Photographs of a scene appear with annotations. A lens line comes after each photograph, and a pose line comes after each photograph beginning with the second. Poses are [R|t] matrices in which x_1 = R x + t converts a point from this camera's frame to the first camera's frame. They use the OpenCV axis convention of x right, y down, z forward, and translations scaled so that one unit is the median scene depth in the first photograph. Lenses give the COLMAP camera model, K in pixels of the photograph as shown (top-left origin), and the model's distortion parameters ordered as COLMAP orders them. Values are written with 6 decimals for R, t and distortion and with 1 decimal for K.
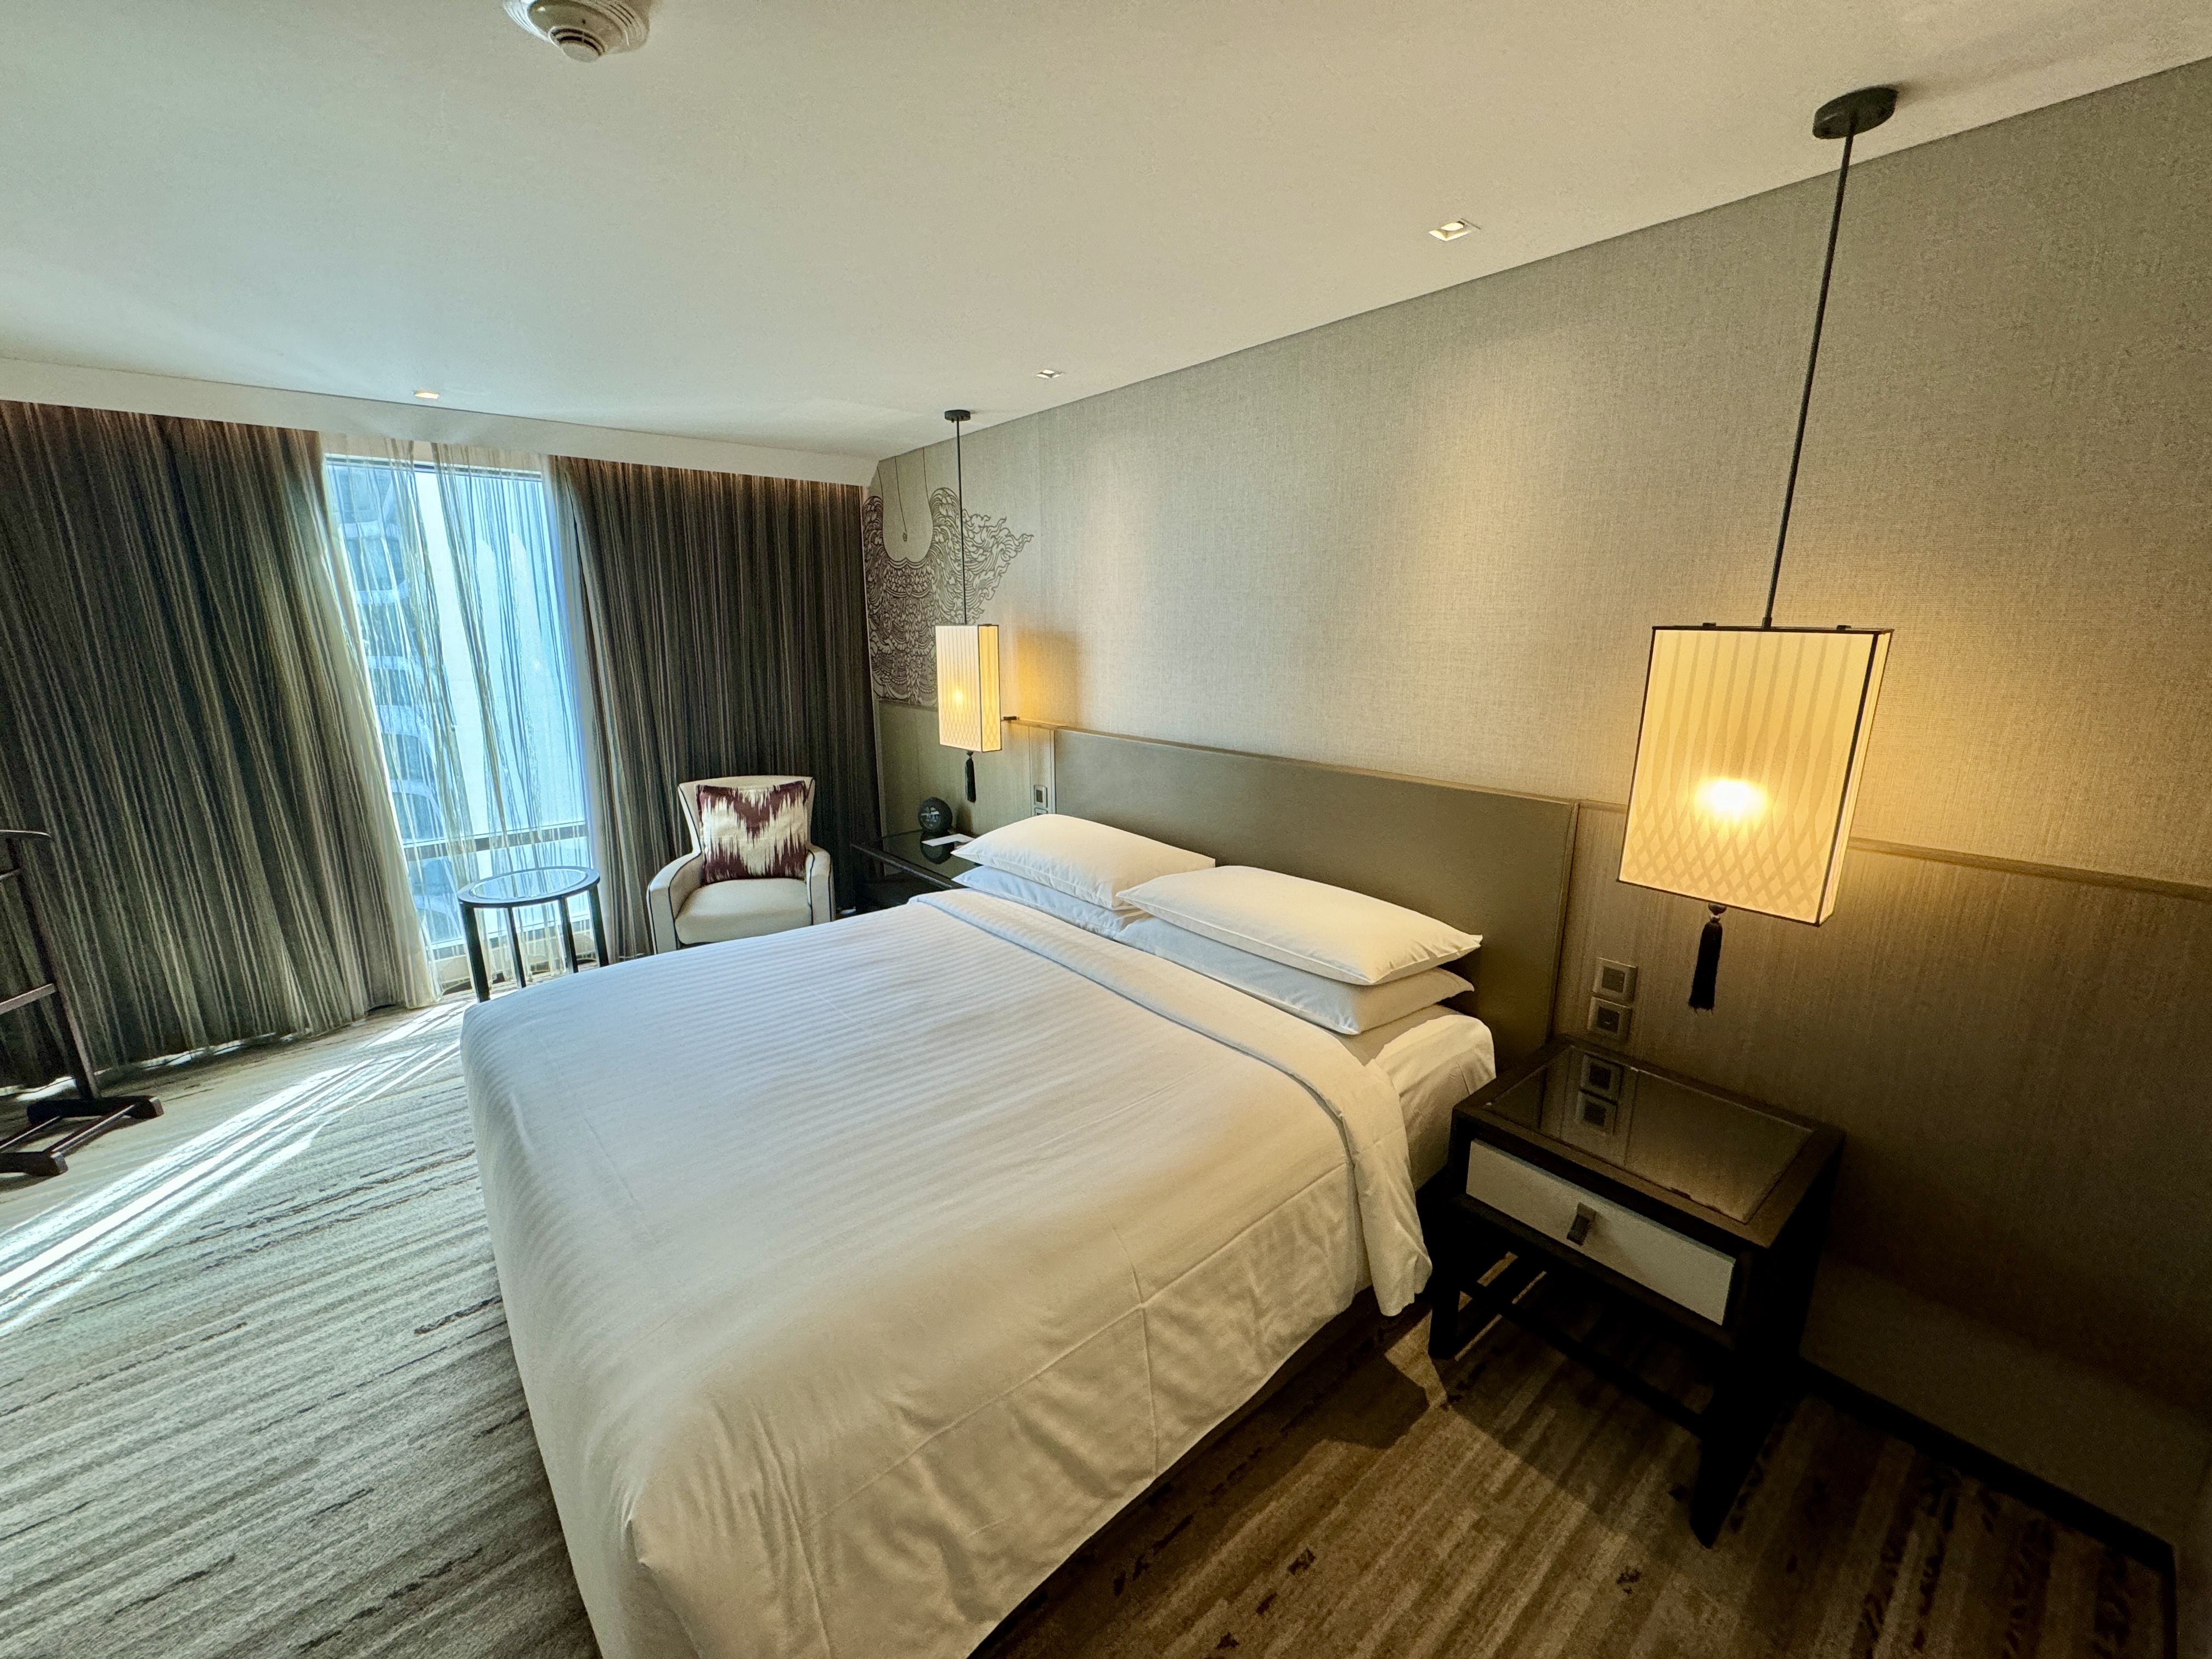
lens RADIAL K [[881.3, 0, 1094.6], [0, 881.3, 821.1], [0, 0, 1]] dist [0.001177, 0.000109]
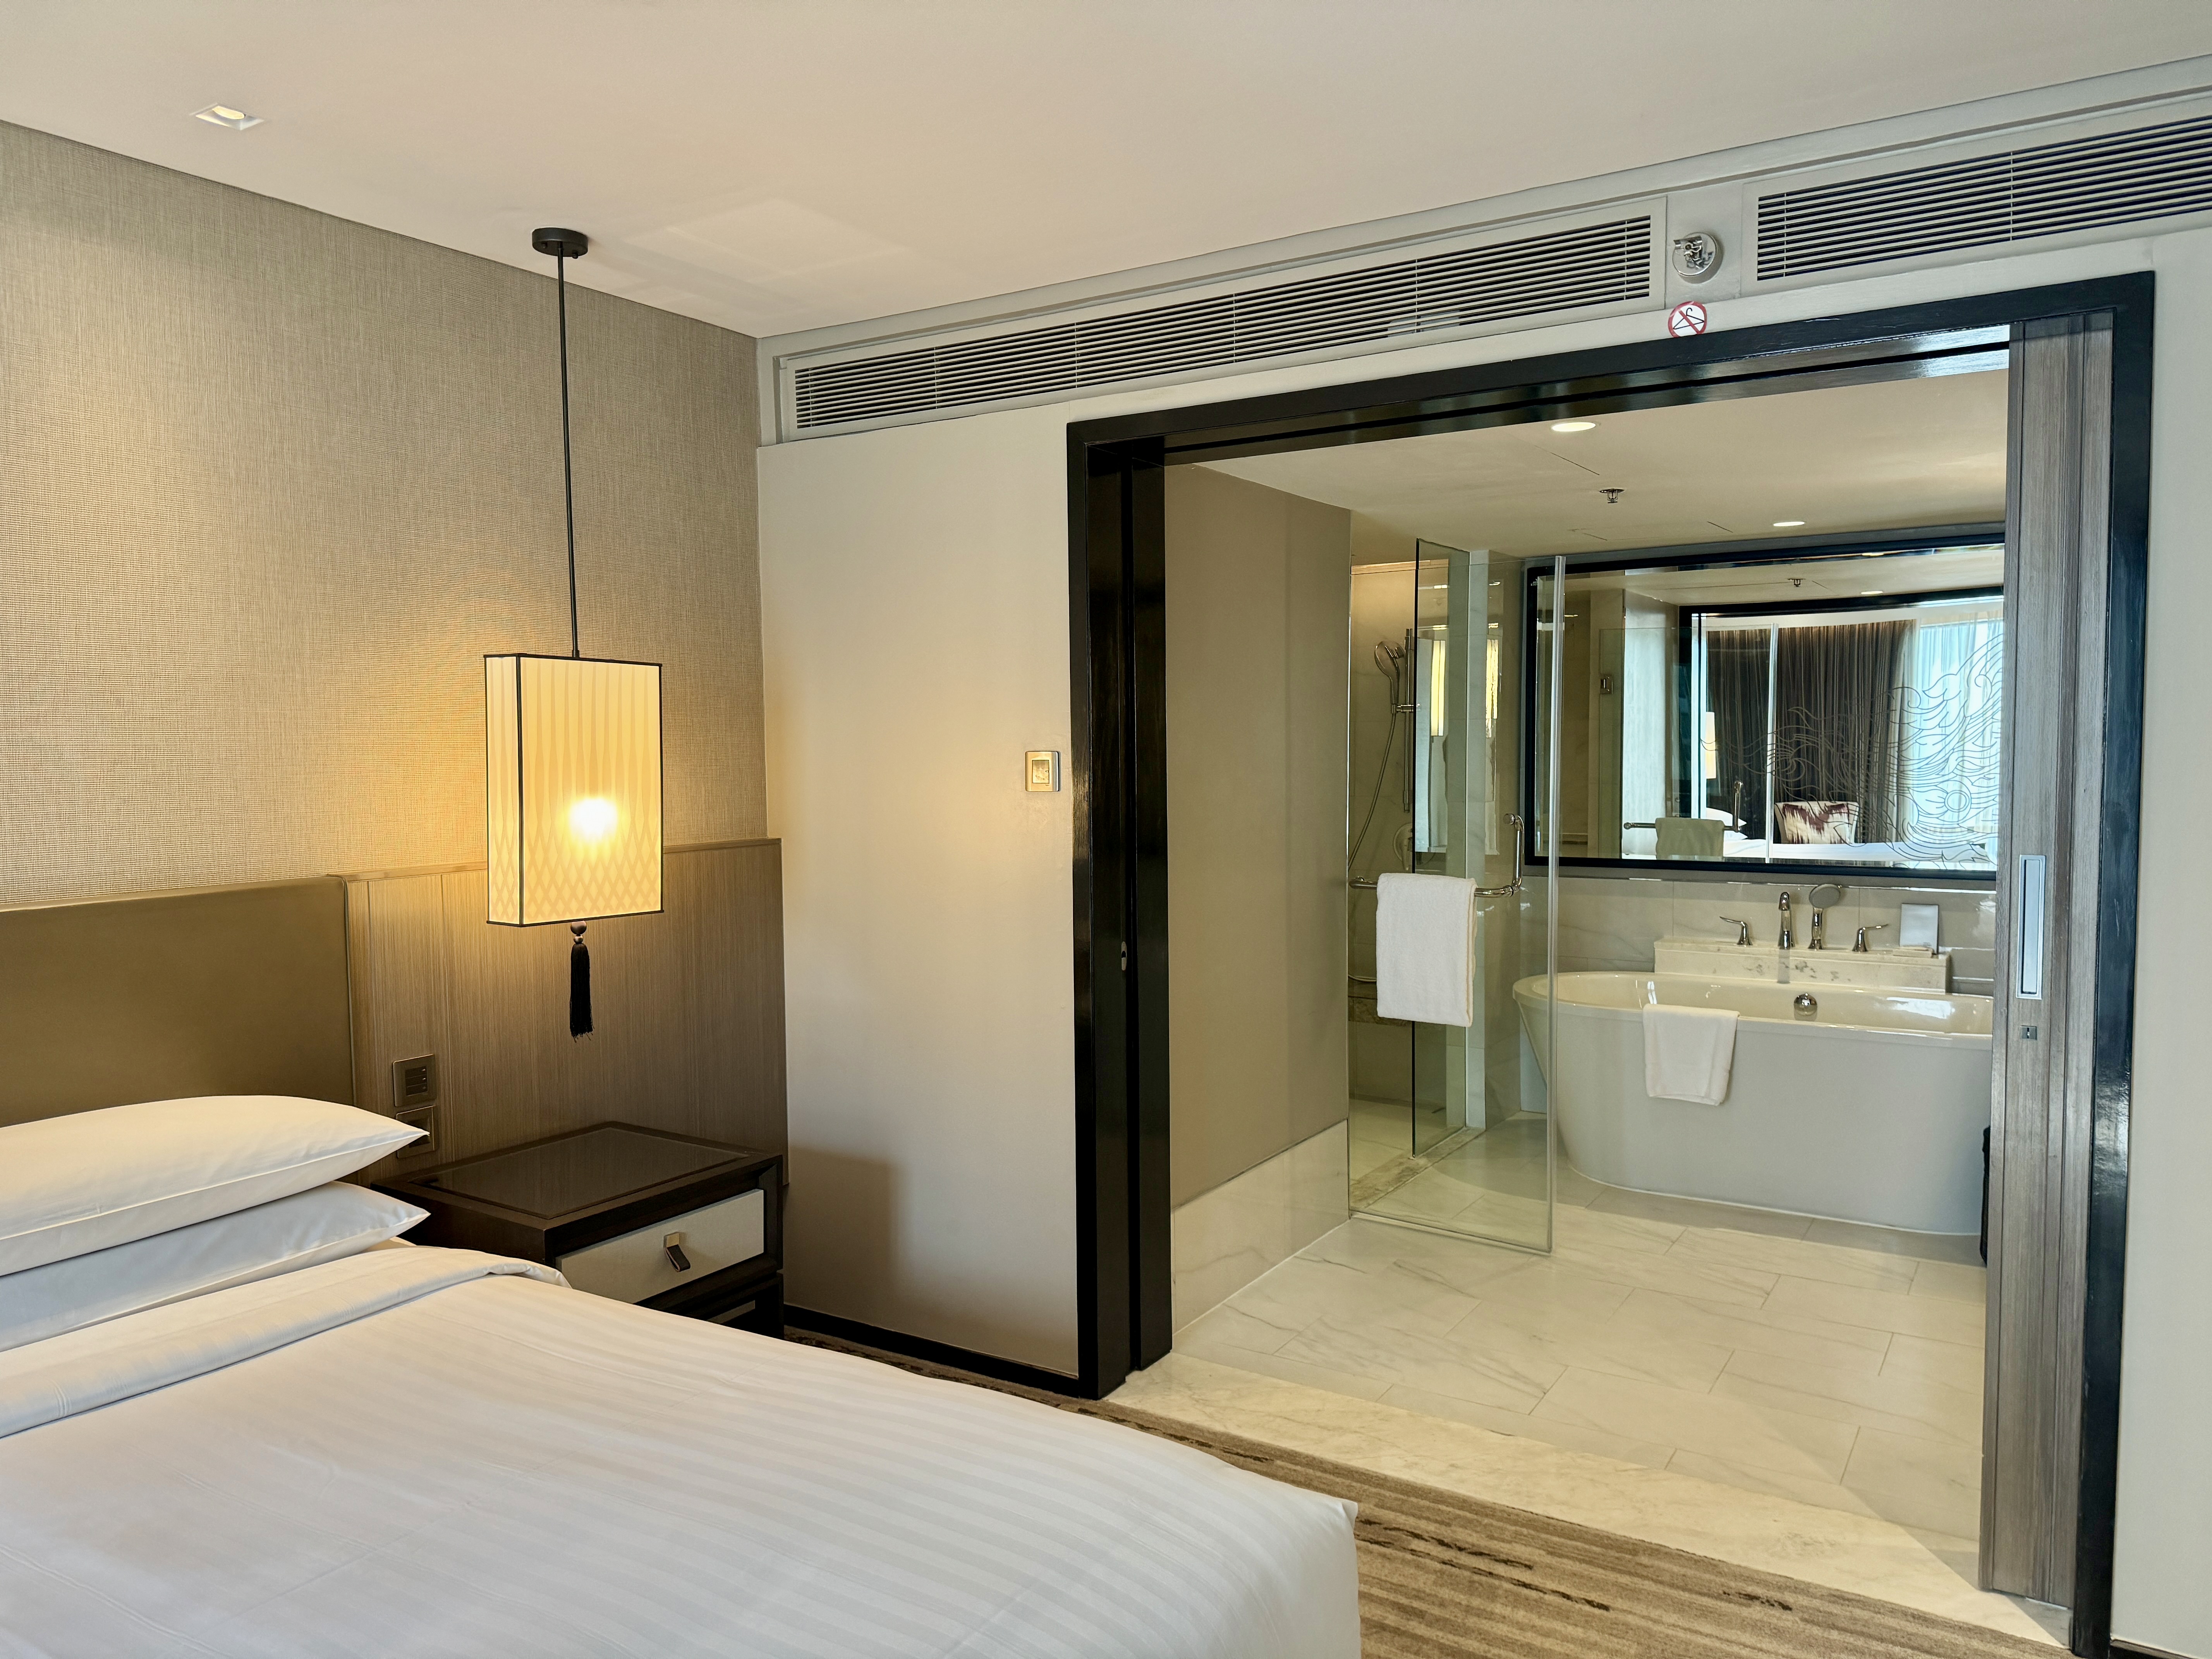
lens RADIAL K [[1548.4, 0, 1104.8], [0, 1548.4, 835.8], [0, 0, 1]] dist [0.021666, -0.009818]
pose [[-0.298617, -0.050918, 0.953014, -0.923377], [0.228028, 0.965847, 0.123054, -0.068941], [-0.926731, 0.254060, -0.276808, 0.714685]]
